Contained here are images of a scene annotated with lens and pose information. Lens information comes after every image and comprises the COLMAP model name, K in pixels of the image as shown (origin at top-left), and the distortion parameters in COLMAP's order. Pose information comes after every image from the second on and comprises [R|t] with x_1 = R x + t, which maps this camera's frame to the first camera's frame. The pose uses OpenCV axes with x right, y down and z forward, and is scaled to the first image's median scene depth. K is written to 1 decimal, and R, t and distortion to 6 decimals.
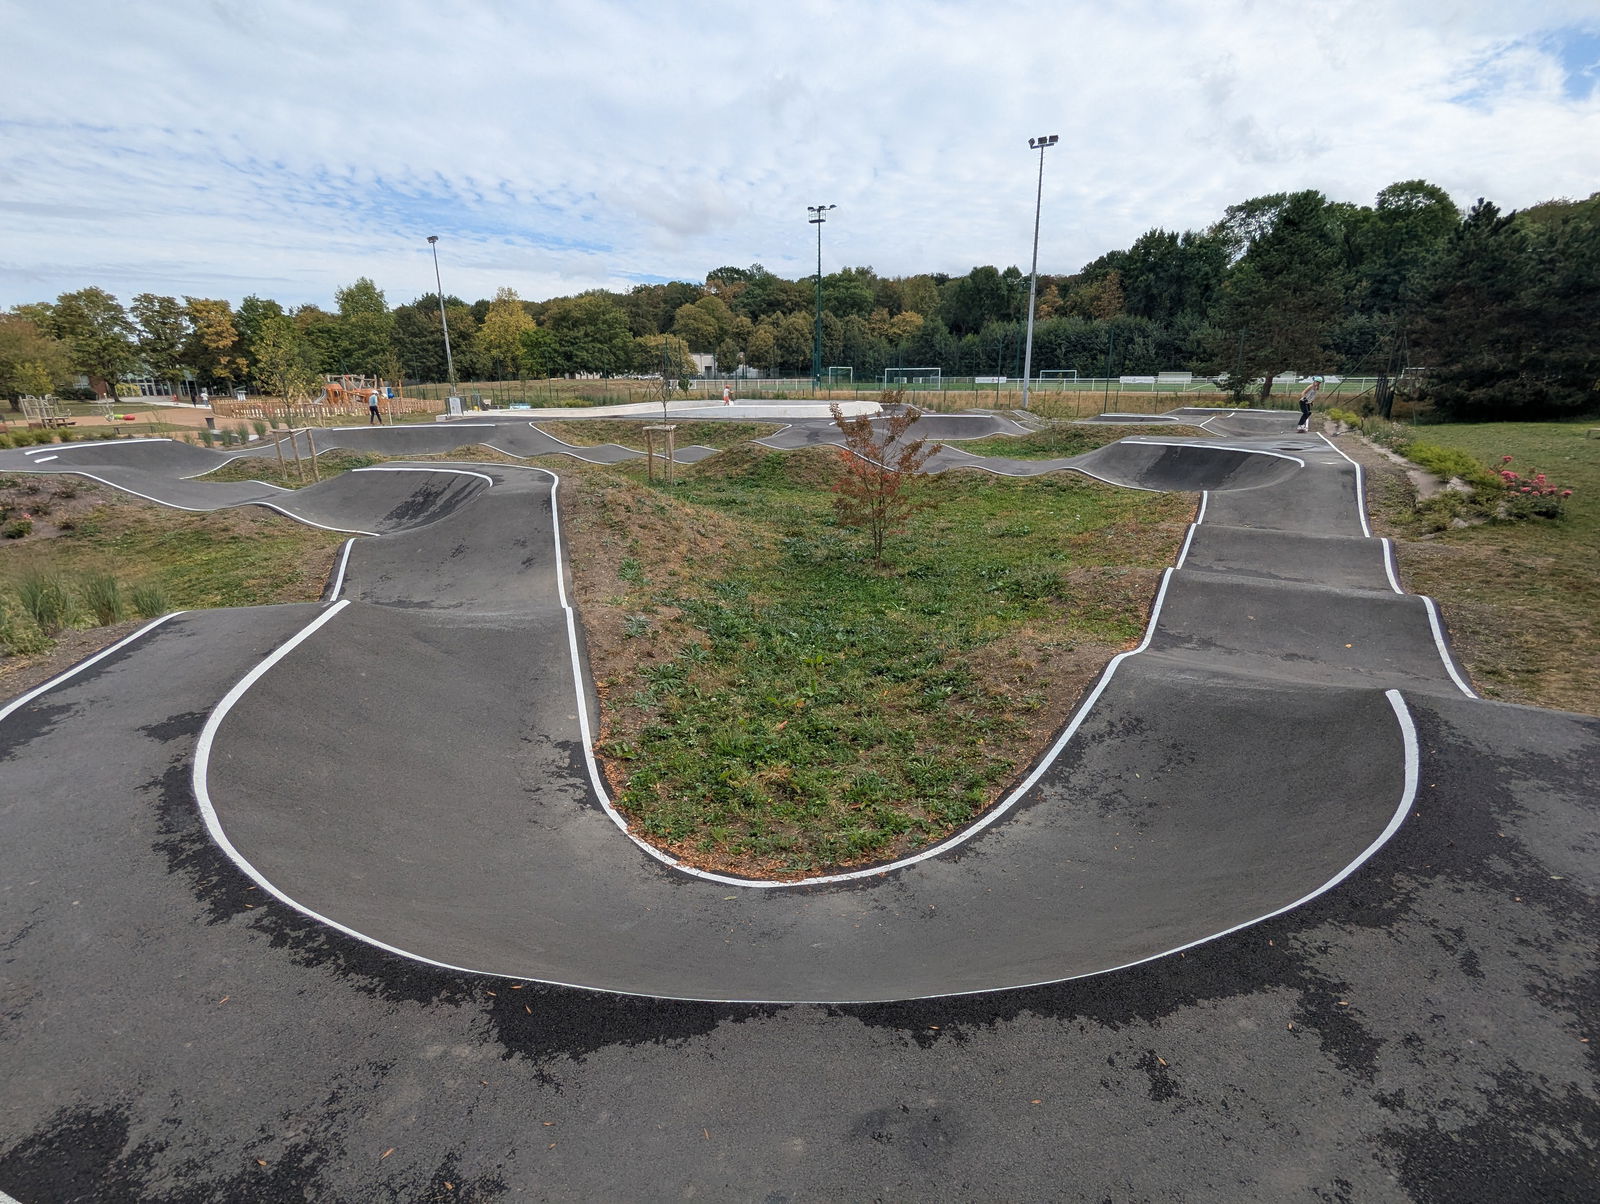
lens RADIAL K [[759.7, 0, 796.8], [0, 759.7, 605.0], [0, 0, 1]] dist [-0.004995, 0.003098]
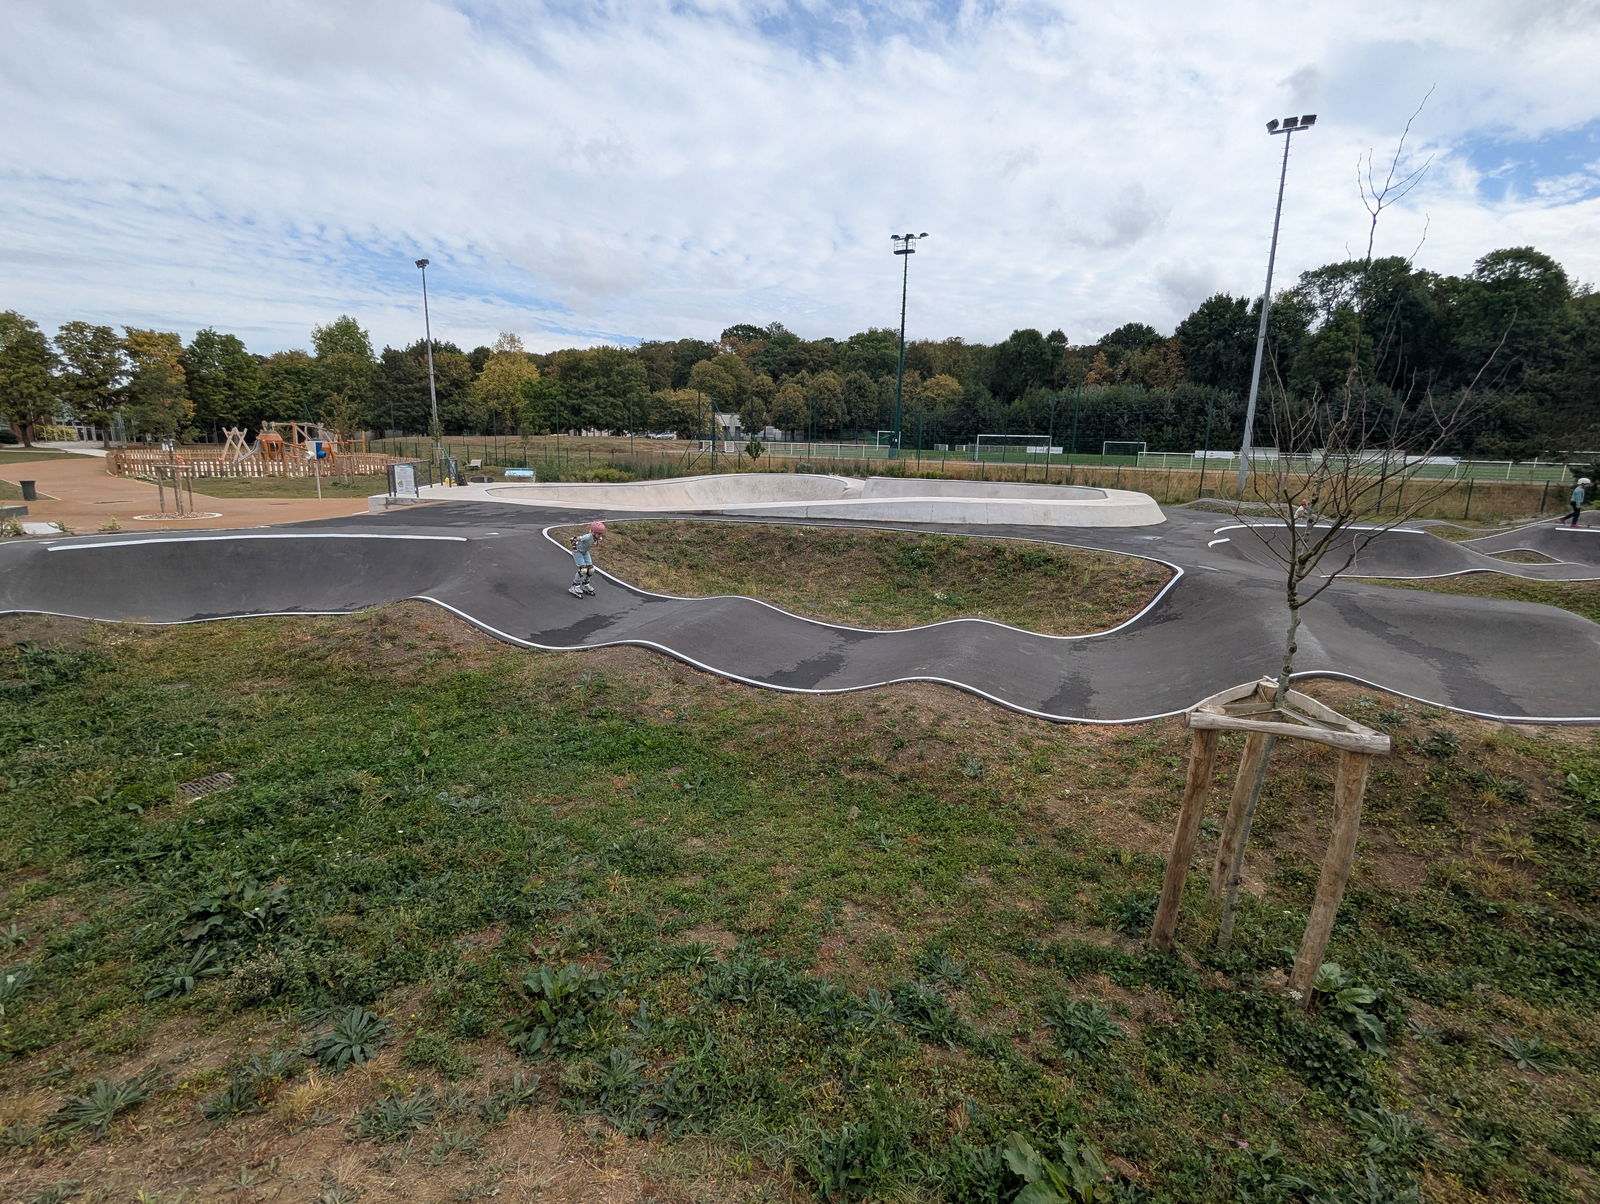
lens RADIAL K [[759.7, 0, 796.8], [0, 759.7, 605.0], [0, 0, 1]] dist [-0.004995, 0.003098]
pose [[0.999587, 0.025369, 0.013476, -0.049319], [-0.024253, 0.996705, -0.077398, -0.039363], [-0.015395, 0.077039, 0.996909, 0.130954]]
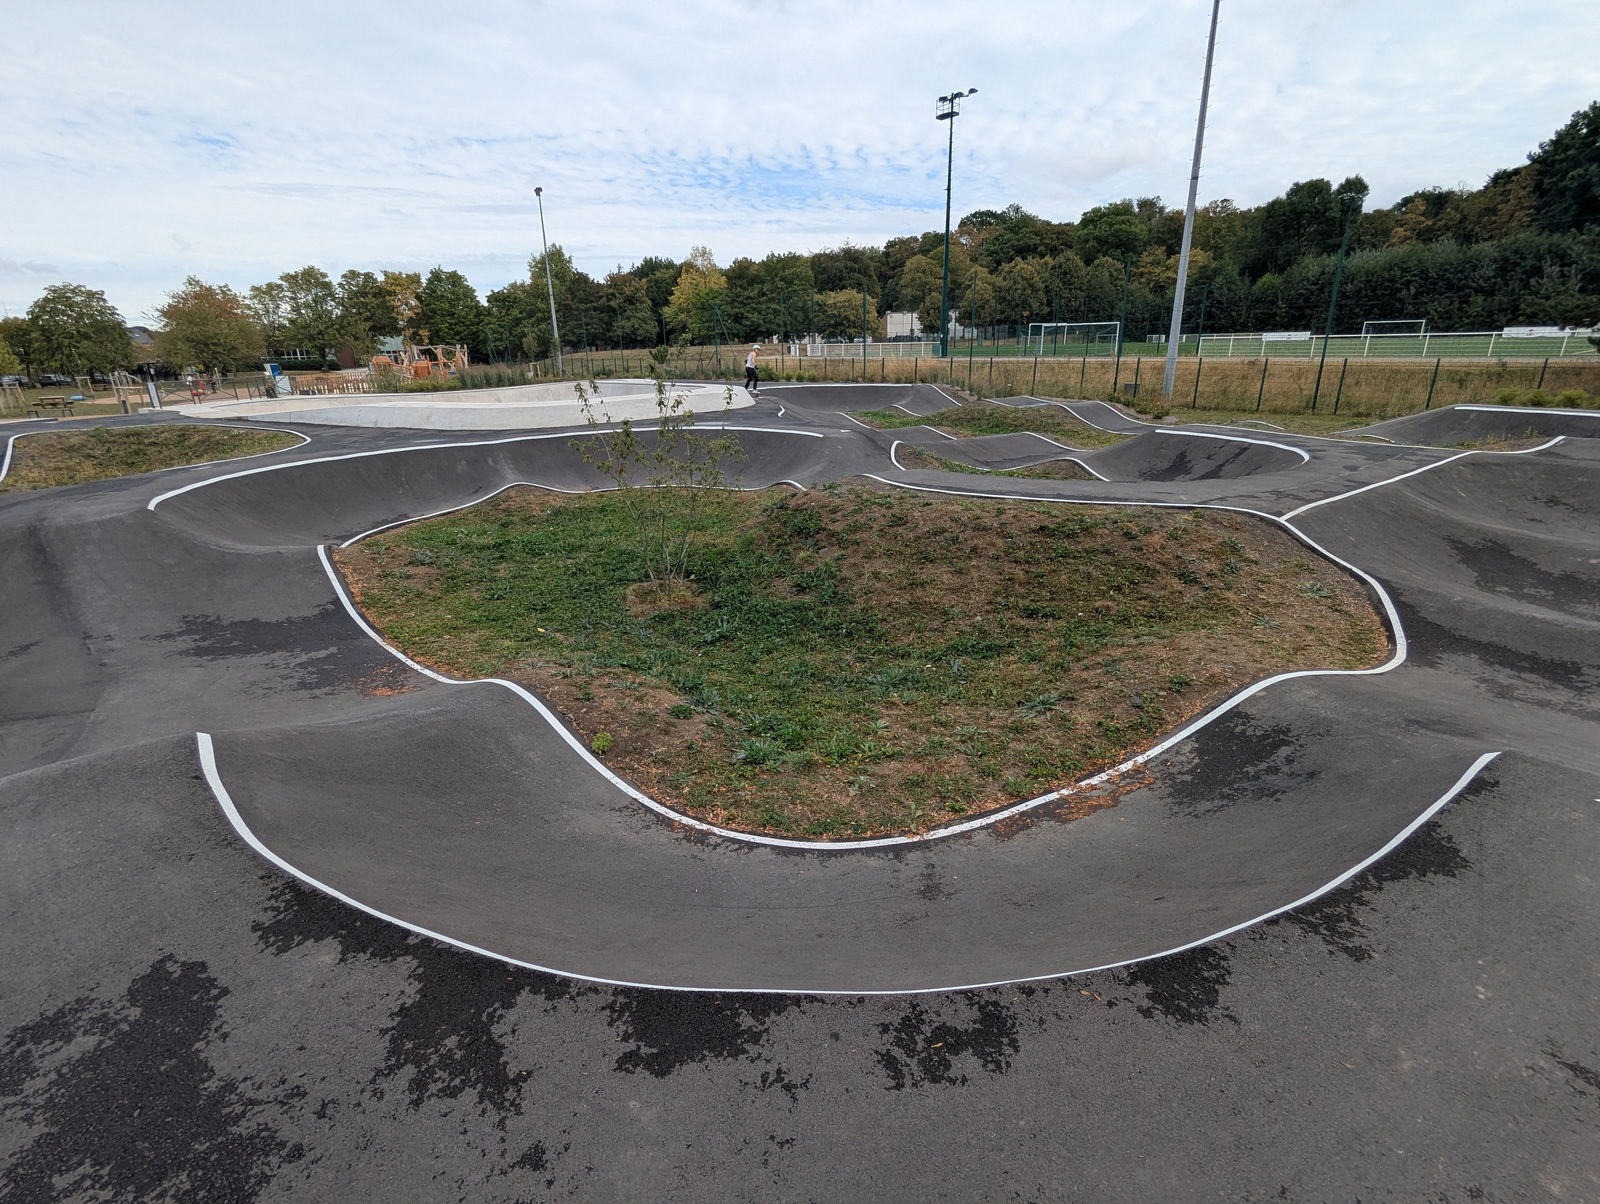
lens RADIAL K [[763.9, 0, 796.4], [0, 763.9, 602.9], [0, 0, 1]] dist [-0.003805, 0.001050]
pose [[0.930909, 0.102758, -0.350498, 0.107827], [-0.088043, 0.994444, 0.057711, -0.046126], [0.354481, -0.022864, 0.934784, 0.154319]]
